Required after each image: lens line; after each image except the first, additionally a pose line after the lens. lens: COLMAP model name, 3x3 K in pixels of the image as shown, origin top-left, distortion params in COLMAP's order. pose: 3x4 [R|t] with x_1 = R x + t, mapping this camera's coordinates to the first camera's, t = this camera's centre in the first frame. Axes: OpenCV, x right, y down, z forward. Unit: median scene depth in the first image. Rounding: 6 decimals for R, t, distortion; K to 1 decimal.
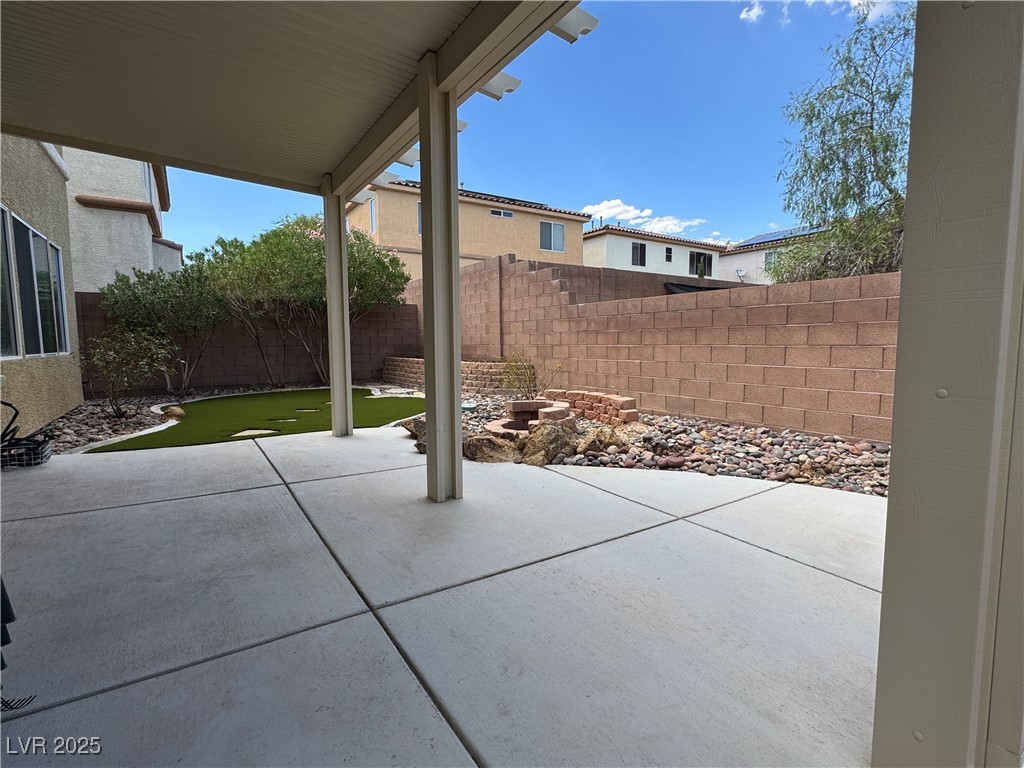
lens RADIAL K [[486.0, 0, 508.8], [0, 486.0, 383.5], [0, 0, 1]] dist [-0.004409, -0.000389]
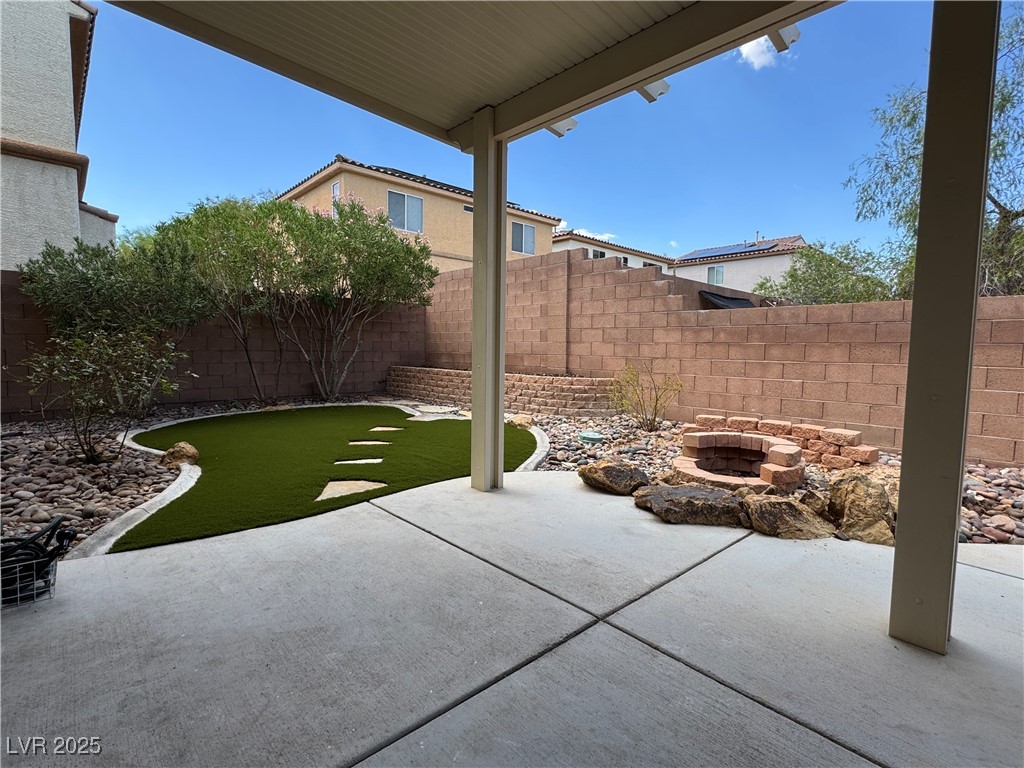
lens RADIAL K [[486.0, 0, 508.8], [0, 486.0, 383.5], [0, 0, 1]] dist [-0.004409, -0.000389]
pose [[0.984870, 0.007197, 0.173147, -0.272186], [-0.005286, 0.999920, -0.011491, -0.021611], [-0.173216, 0.010402, 0.984829, 0.196313]]
